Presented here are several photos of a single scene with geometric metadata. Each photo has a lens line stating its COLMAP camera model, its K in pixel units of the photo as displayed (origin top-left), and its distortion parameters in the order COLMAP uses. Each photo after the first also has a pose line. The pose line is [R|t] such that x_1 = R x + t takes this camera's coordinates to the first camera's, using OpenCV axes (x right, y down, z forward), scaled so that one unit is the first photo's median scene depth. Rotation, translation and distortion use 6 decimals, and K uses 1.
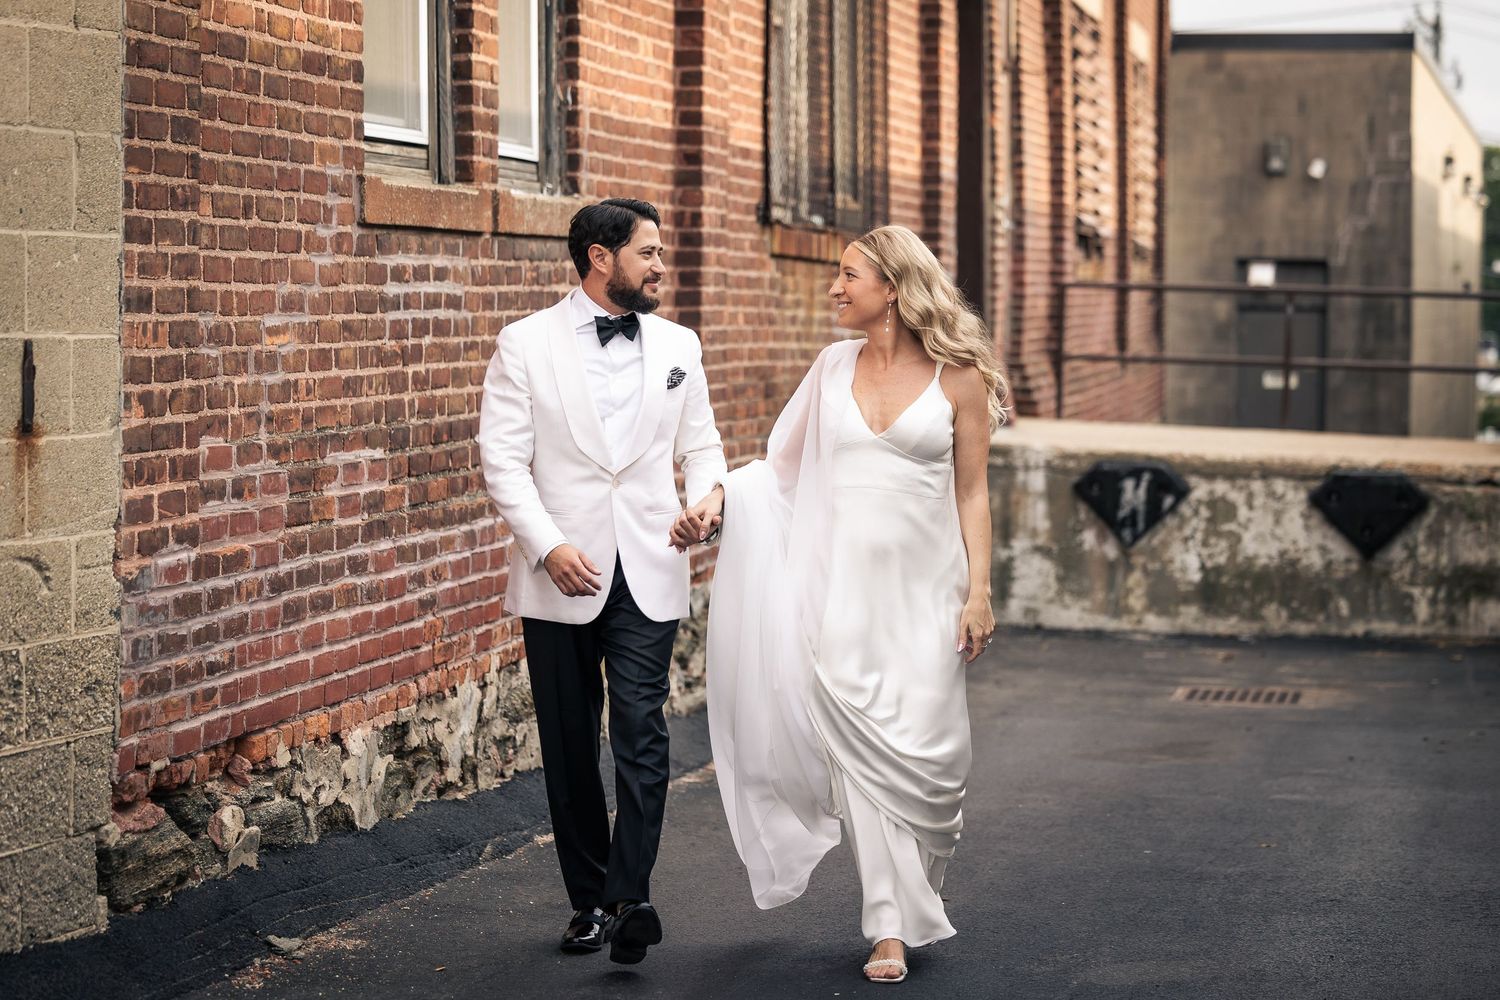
lens RADIAL K [[3858.5, 0, 749.7], [0, 3858.5, 498.7], [0, 0, 1]] dist [-0.026536, 0.000000]
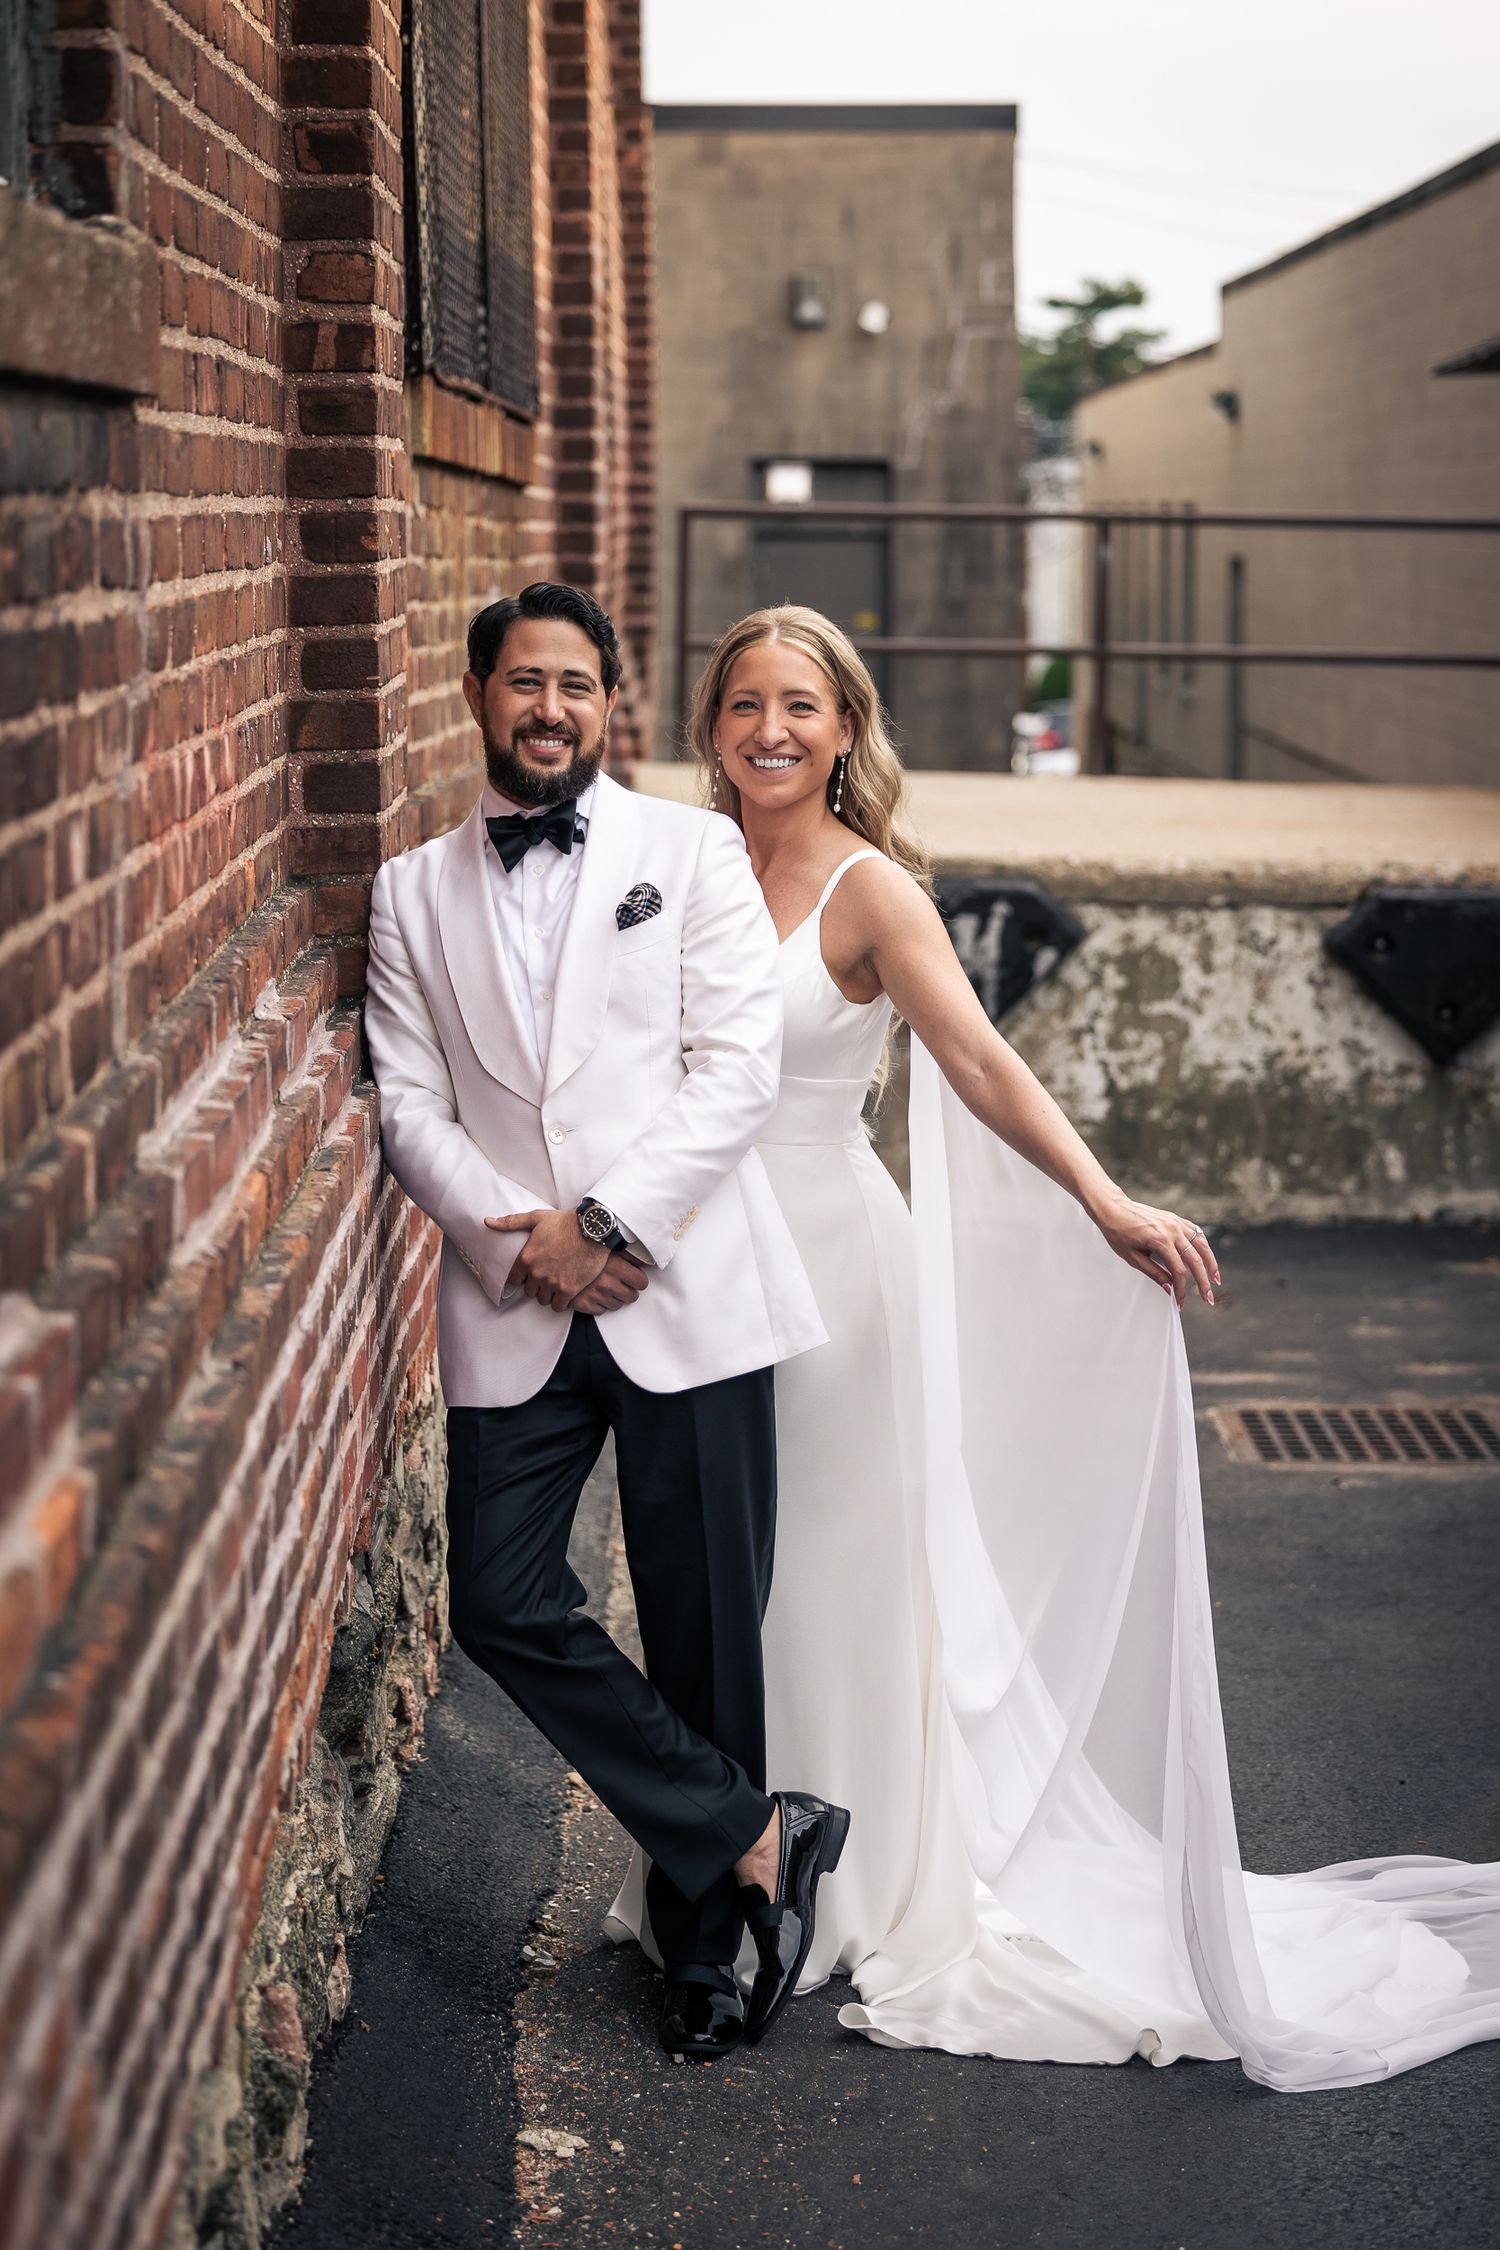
lens RADIAL K [[4616.4, 0, 750.8], [0, 4616.4, 1124.1], [0, 0, 1]] dist [-0.041753, 0.000000]
pose [[0.981834, -0.036321, 0.186232, -0.037736], [0.021237, 0.996376, 0.082361, -0.027476], [-0.188549, -0.076910, 0.979048, 0.431906]]
